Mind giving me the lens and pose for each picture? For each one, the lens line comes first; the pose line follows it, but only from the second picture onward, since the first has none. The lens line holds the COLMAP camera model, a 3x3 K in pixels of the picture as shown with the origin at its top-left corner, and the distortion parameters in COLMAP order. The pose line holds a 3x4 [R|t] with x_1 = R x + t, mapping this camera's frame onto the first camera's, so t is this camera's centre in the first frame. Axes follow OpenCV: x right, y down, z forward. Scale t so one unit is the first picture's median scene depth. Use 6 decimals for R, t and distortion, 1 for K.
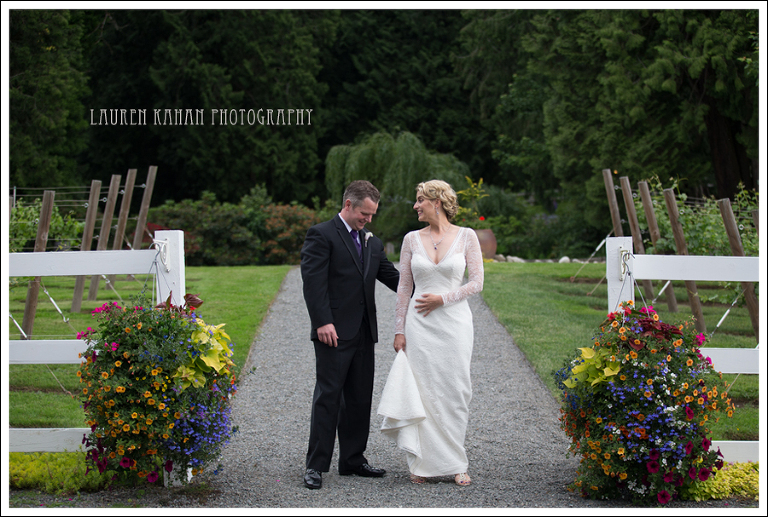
lens RADIAL K [[1484.4, 0, 384.0], [0, 1484.4, 258.5], [0, 0, 1]] dist [-0.320913, 0.089215]
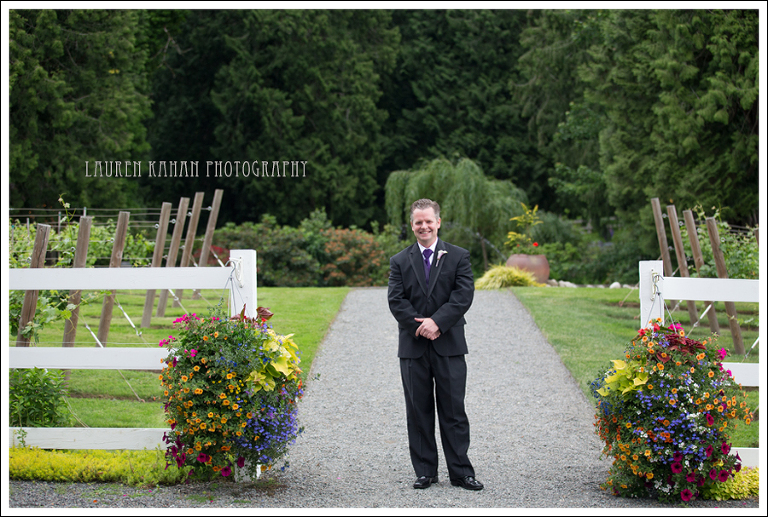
lens RADIAL K [[1484.4, 0, 384.0], [0, 1484.4, 258.5], [0, 0, 1]] dist [-0.320913, 0.089215]
pose [[0.999158, 0.012788, -0.038982, 0.000274], [-0.013450, 0.999769, -0.016769, 0.000458], [0.038758, 0.017279, 0.999099, -0.009932]]
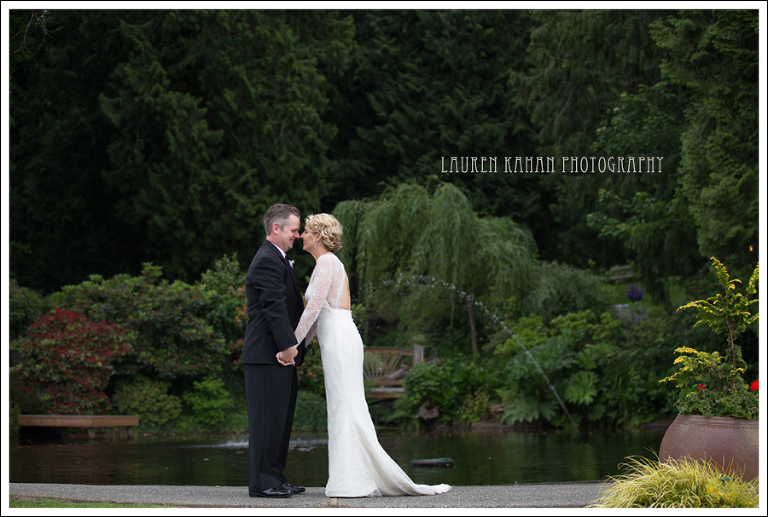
lens RADIAL K [[1598.7, 0, 384.0], [0, 1598.7, 258.5], [0, 0, 1]] dist [-0.327111, 0.006782]
pose [[0.999669, 0.024210, -0.008754, -0.004626], [-0.024602, 0.998552, -0.047838, -0.011041], [0.007583, 0.048037, 0.998817, 0.195803]]
